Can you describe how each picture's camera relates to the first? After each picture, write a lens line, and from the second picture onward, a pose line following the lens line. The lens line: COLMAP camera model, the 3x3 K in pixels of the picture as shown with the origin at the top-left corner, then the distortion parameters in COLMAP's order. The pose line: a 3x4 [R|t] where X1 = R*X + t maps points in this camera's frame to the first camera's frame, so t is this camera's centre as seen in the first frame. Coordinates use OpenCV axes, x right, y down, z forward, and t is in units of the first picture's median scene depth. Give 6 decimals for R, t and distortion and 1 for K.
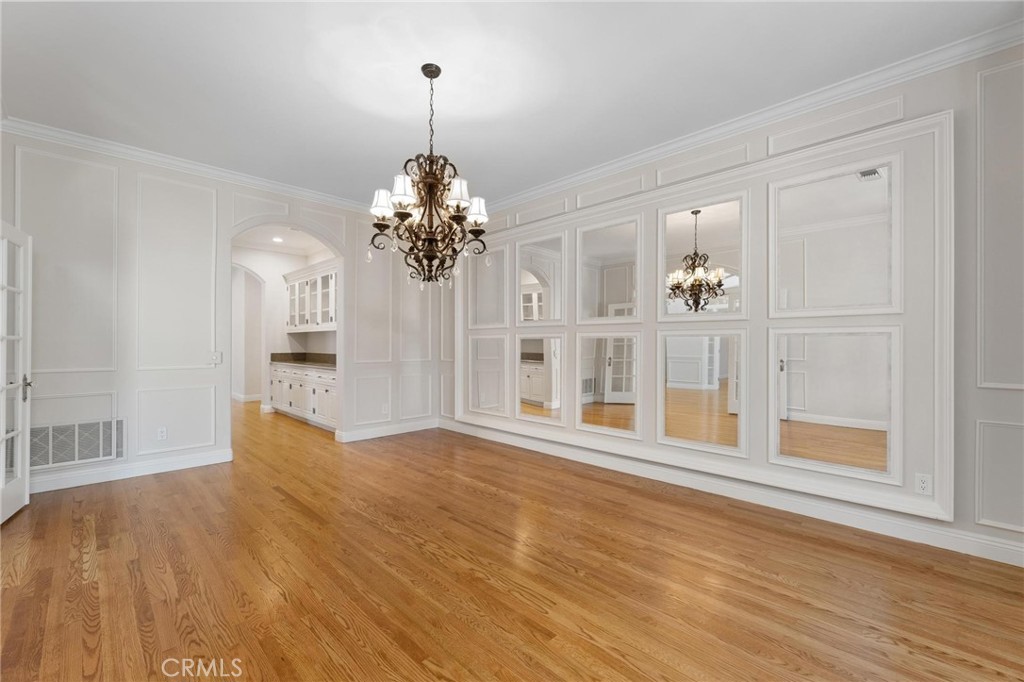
lens RADIAL K [[428.4, 0, 520.7], [0, 428.4, 345.8], [0, 0, 1]] dist [0.000529, 0.000359]
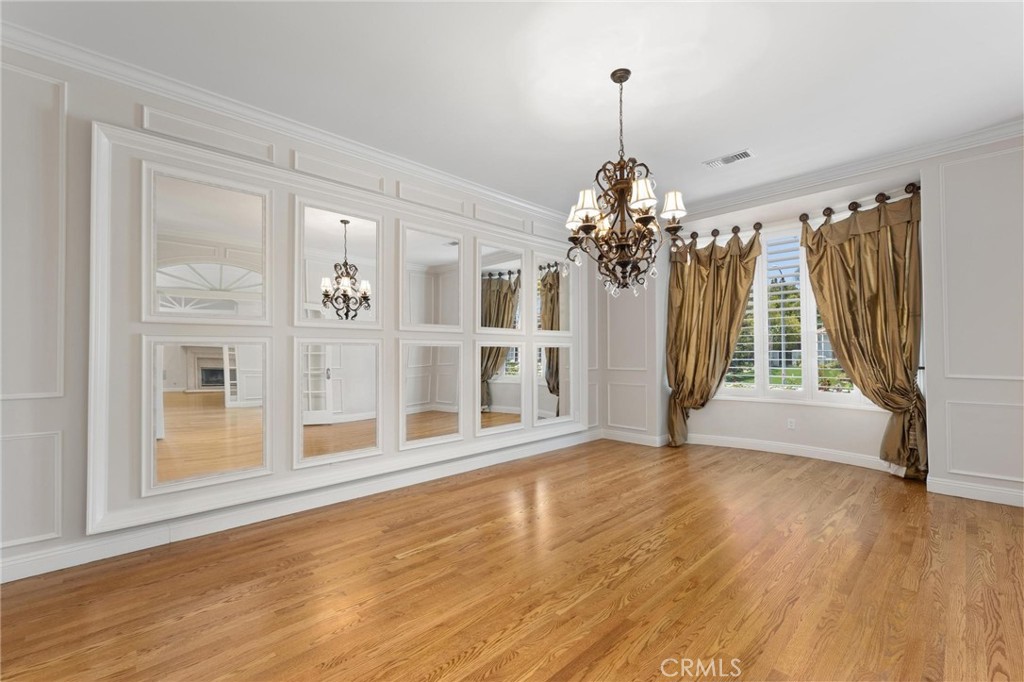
lens RADIAL K [[428.4, 0, 510.8], [0, 428.4, 346.5], [0, 0, 1]] dist [0.000529, 0.000359]
pose [[0.036788, 0.011553, 0.999256, -0.870591], [0.009097, 0.999888, -0.011896, -0.004348], [-0.999282, 0.009528, 0.036679, 0.889043]]
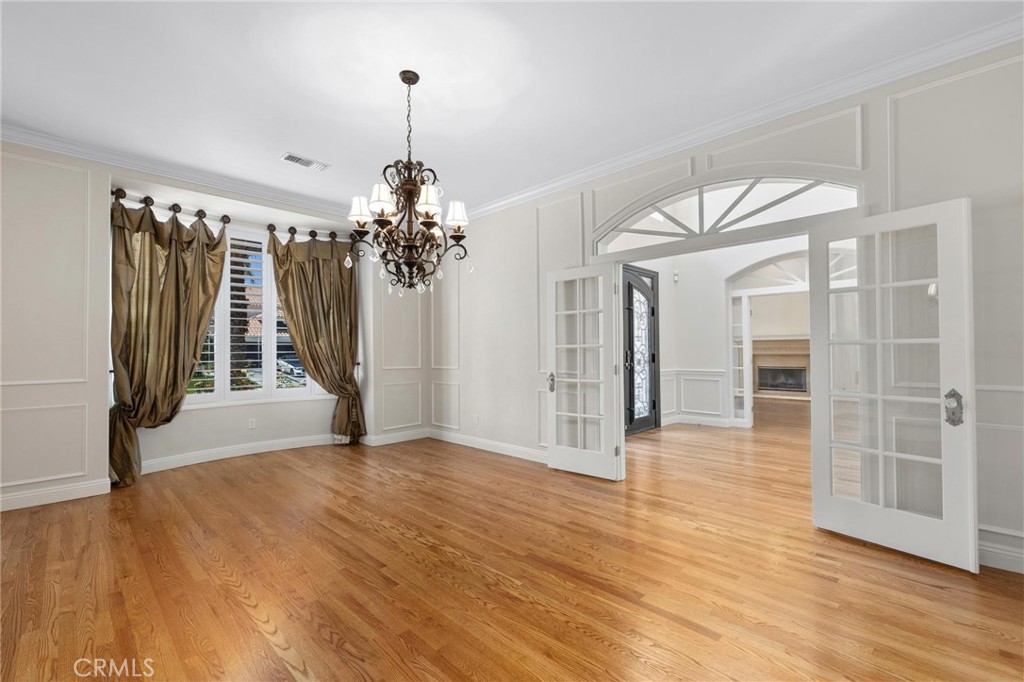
lens RADIAL K [[437.3, 0, 511.8], [0, 437.3, 340.9], [0, 0, 1]] dist [-0.002710, 0.000007]
pose [[-0.999961, 0.004233, 0.007760, -0.329878], [0.004096, 0.999838, -0.017518, -0.005182], [-0.007833, -0.017486, -0.999816, 1.462452]]
